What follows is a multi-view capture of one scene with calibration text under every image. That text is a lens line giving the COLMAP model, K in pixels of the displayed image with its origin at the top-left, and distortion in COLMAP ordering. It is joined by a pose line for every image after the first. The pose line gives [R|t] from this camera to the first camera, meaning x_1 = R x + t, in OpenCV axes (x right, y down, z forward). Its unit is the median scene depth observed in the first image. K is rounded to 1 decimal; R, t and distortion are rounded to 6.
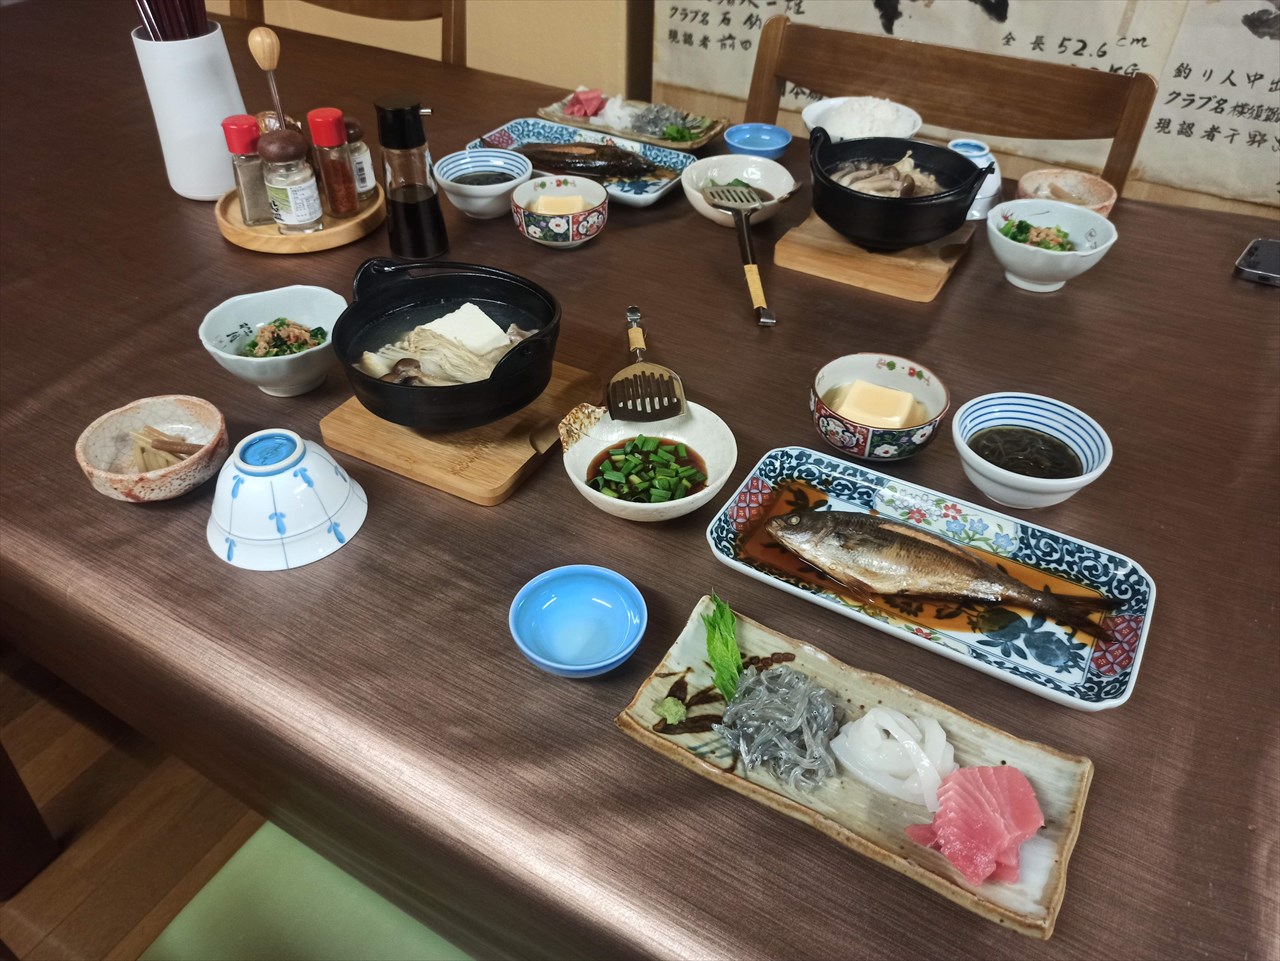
lens RADIAL K [[963.4, 0, 636.2], [0, 963.4, 486.5], [0, 0, 1]] dist [0.004785, -0.009770]
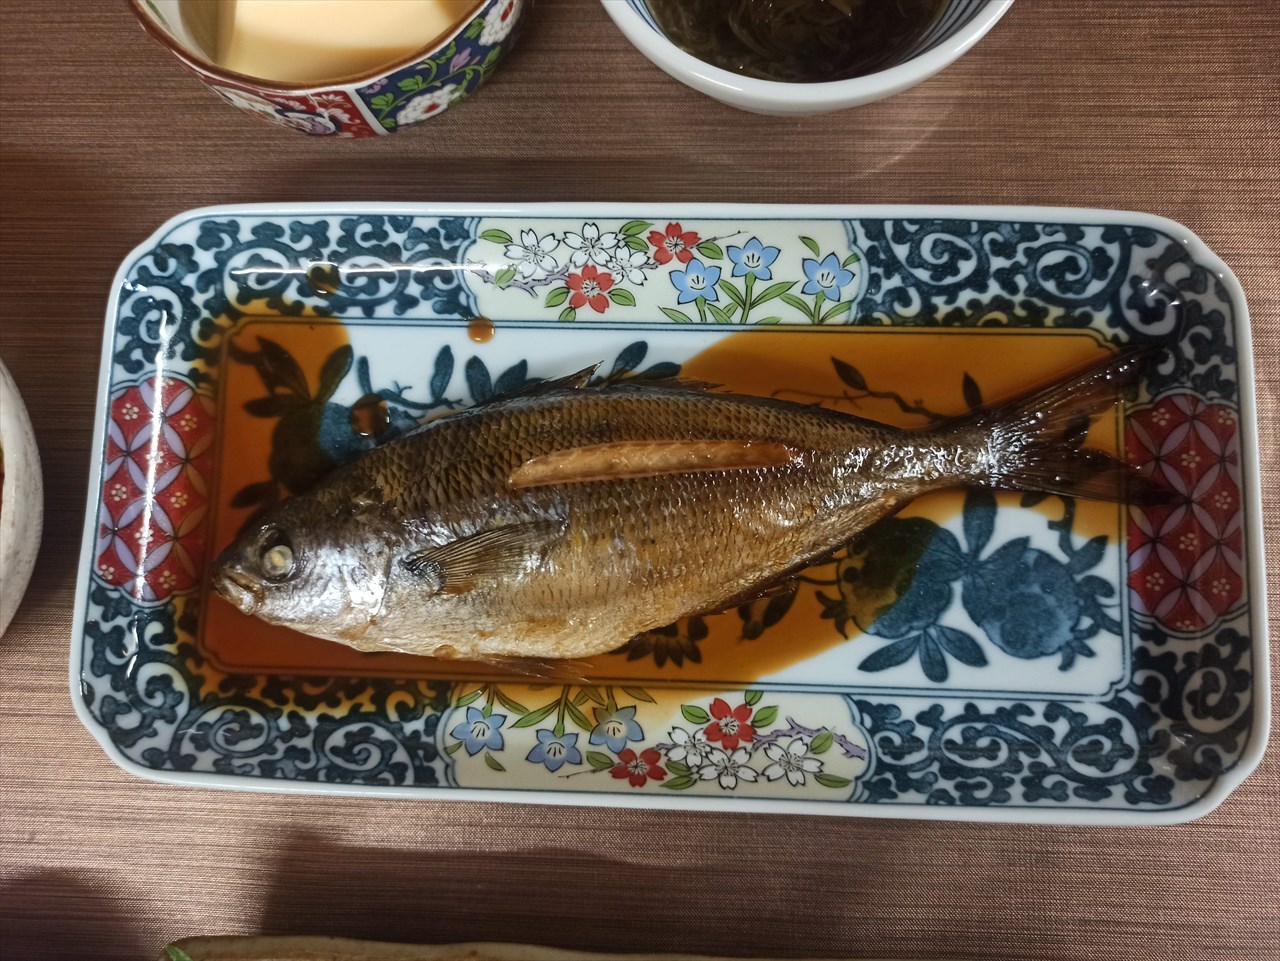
lens RADIAL K [[963.4, 0, 640.9], [0, 963.4, 479.1], [0, 0, 1]] dist [0.004785, -0.009770]
pose [[0.876042, -0.481730, 0.022052, 0.281130], [0.344313, 0.656852, 0.670816, -0.165054], [-0.337637, -0.580071, 0.741295, 0.726855]]
